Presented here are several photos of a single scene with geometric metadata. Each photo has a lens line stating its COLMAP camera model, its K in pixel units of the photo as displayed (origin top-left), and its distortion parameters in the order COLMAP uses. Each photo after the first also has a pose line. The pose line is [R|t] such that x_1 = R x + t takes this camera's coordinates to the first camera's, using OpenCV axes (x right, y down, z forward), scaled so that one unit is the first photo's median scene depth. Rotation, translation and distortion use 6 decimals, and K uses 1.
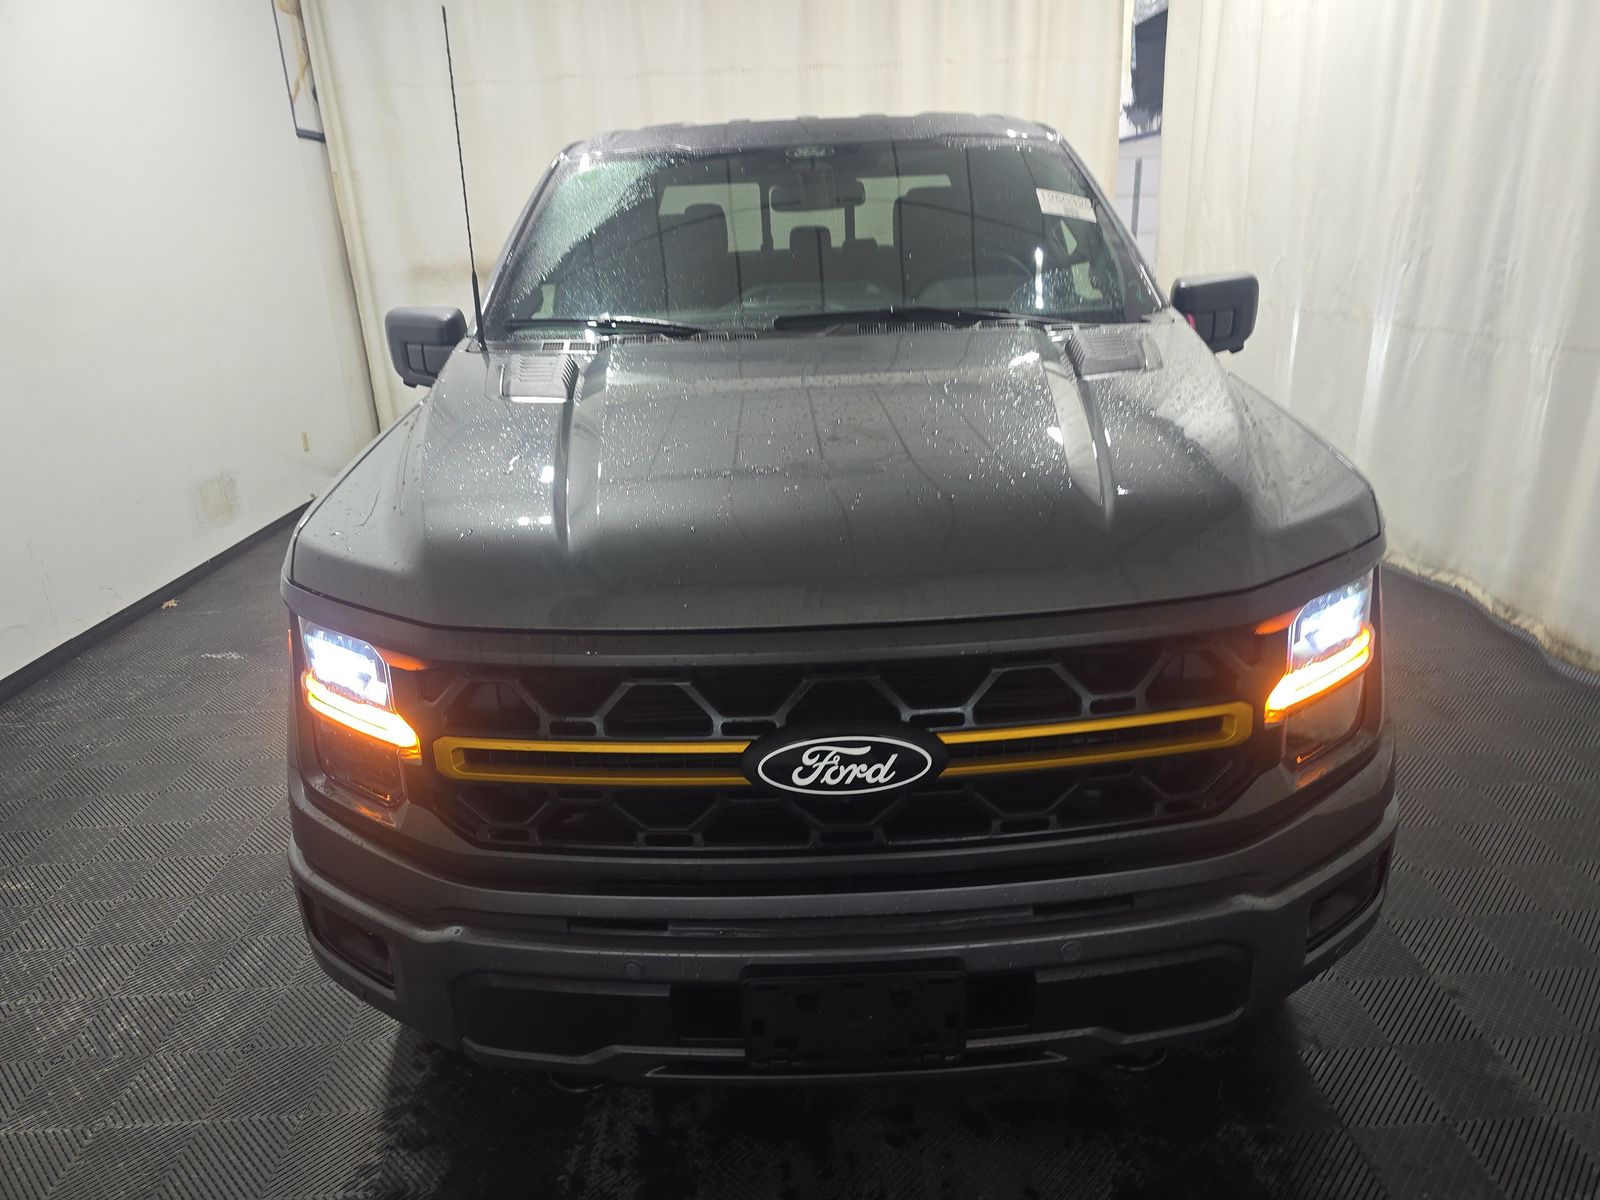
lens RADIAL K [[1084.3, 0, 828.0], [0, 1084.3, 601.9], [0, 0, 1]] dist [0.067508, -0.059329]
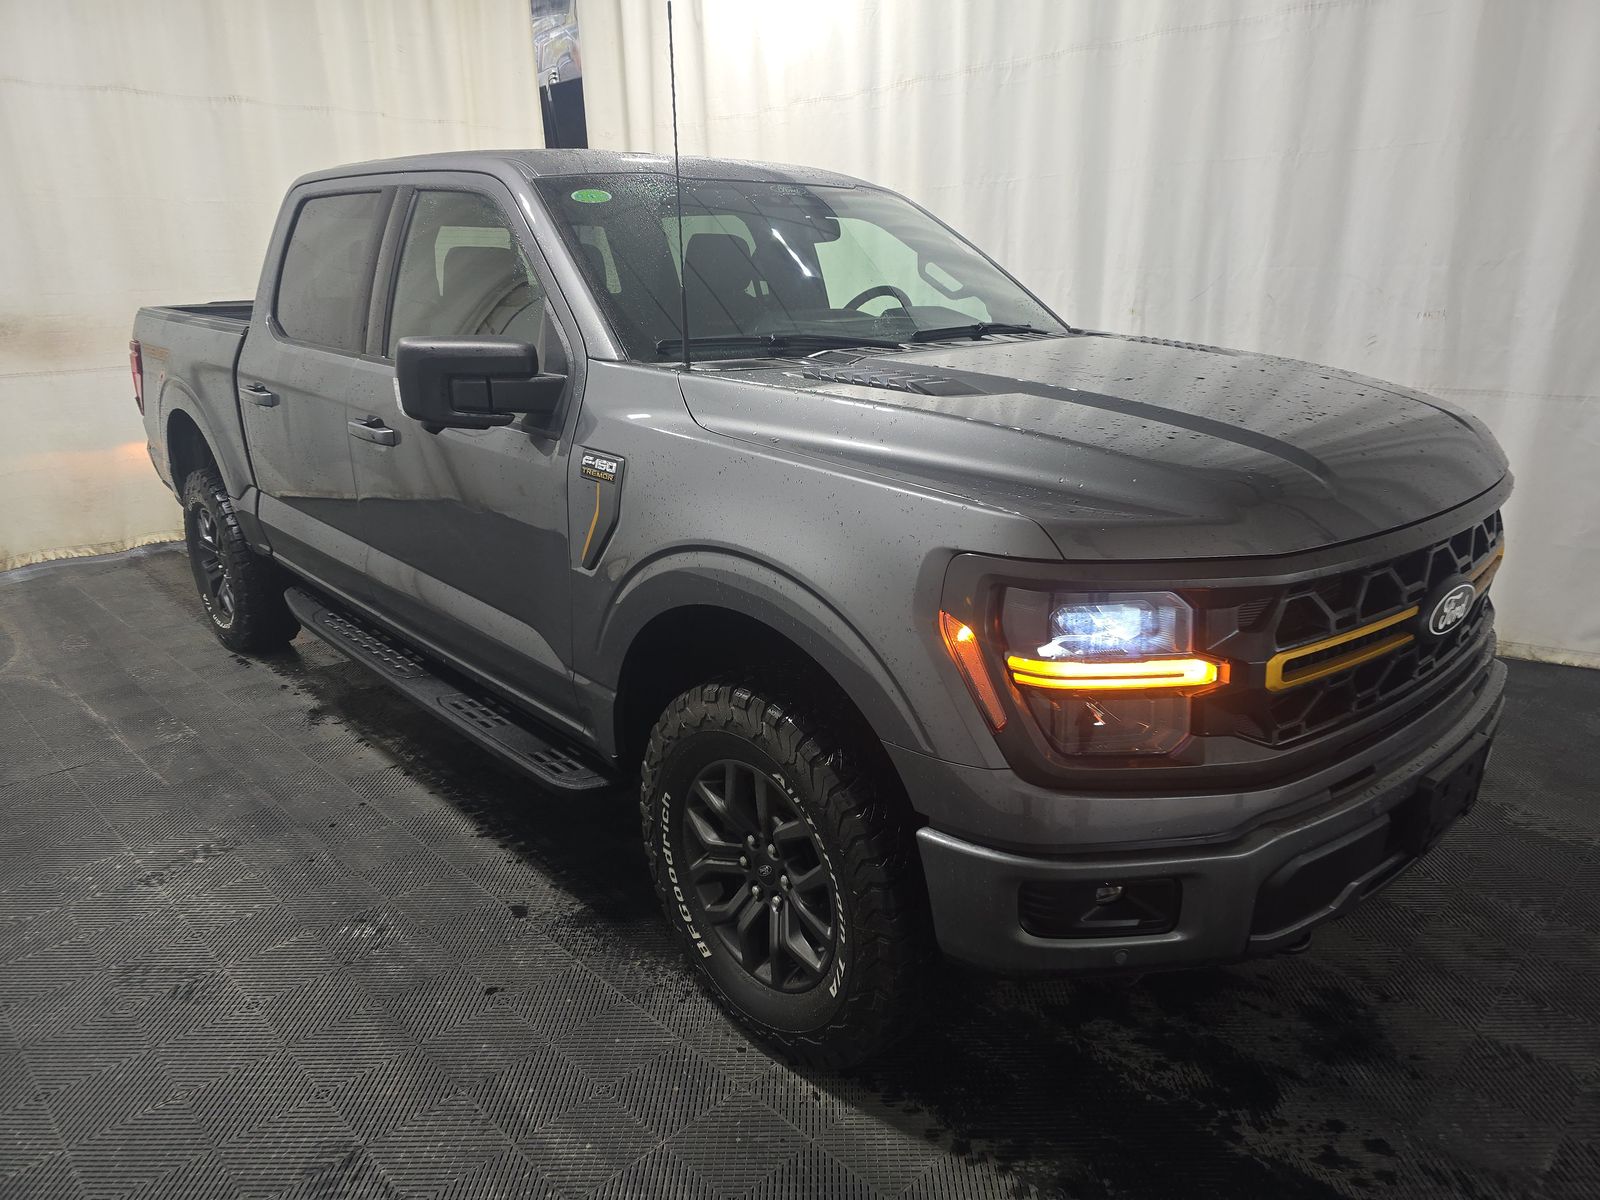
lens RADIAL K [[1084.3, 0, 828.0], [0, 1084.3, 601.9], [0, 0, 1]] dist [0.067508, -0.059329]
pose [[0.738228, -0.165440, 0.653949, -0.753960], [0.210342, 0.977578, 0.009864, -0.020232], [-0.640918, 0.130271, 0.756474, 0.222046]]
